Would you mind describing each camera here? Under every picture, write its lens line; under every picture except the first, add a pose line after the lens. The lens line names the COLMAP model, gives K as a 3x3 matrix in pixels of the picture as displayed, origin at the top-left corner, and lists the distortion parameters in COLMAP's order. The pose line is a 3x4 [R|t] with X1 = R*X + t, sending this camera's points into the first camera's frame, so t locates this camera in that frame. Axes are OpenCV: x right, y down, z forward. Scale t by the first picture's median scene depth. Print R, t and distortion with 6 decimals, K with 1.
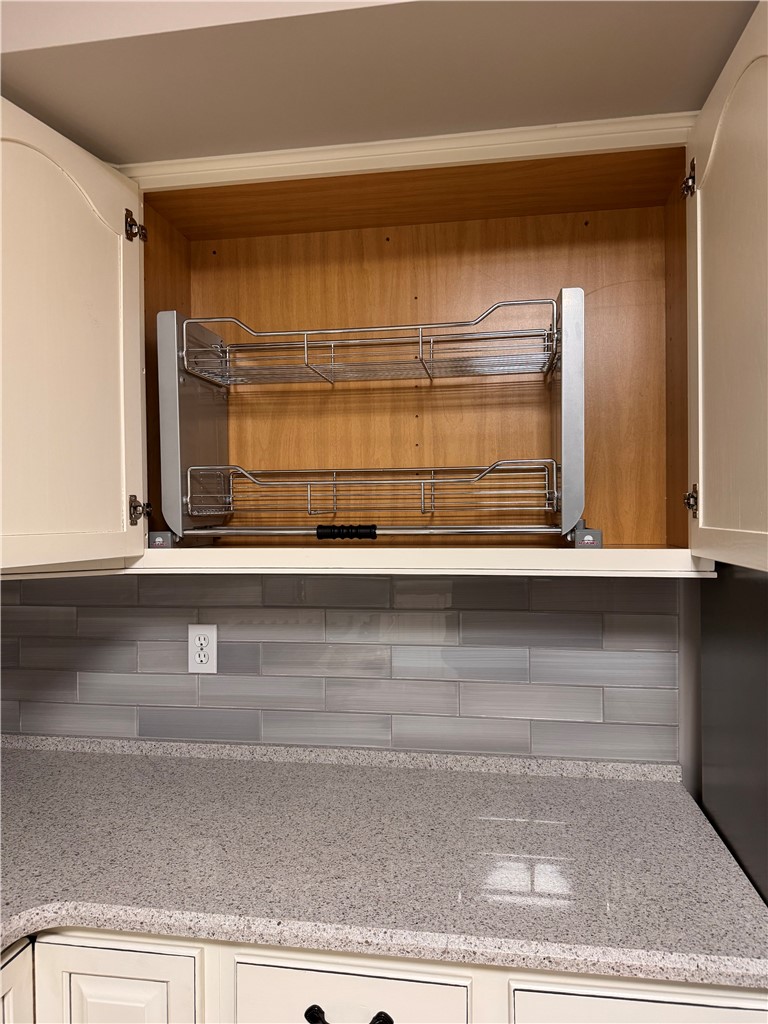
lens RADIAL K [[731.0, 0, 389.2], [0, 731.0, 520.4], [0, 0, 1]] dist [0.041888, -0.054562]
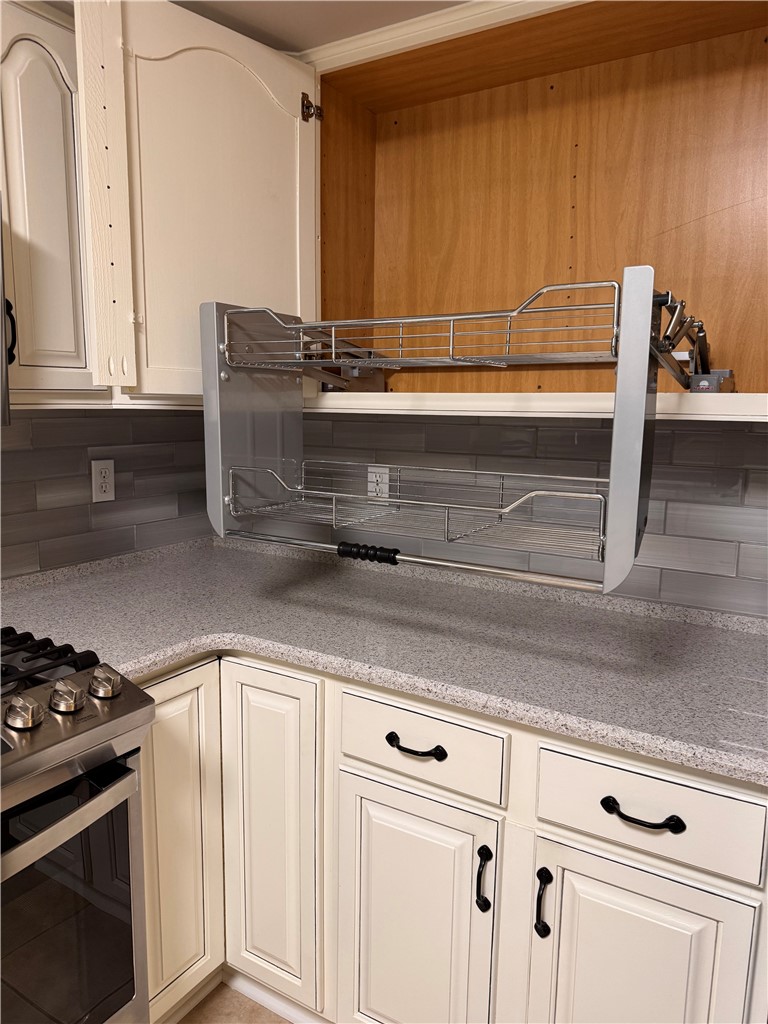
lens RADIAL K [[731.0, 0, 378.5], [0, 731.0, 519.6], [0, 0, 1]] dist [0.041888, -0.054562]
pose [[0.920375, 0.083901, -0.381929, 0.254974], [-0.025121, 0.987379, 0.156368, 0.060681], [0.390228, -0.134323, 0.910867, -0.111147]]
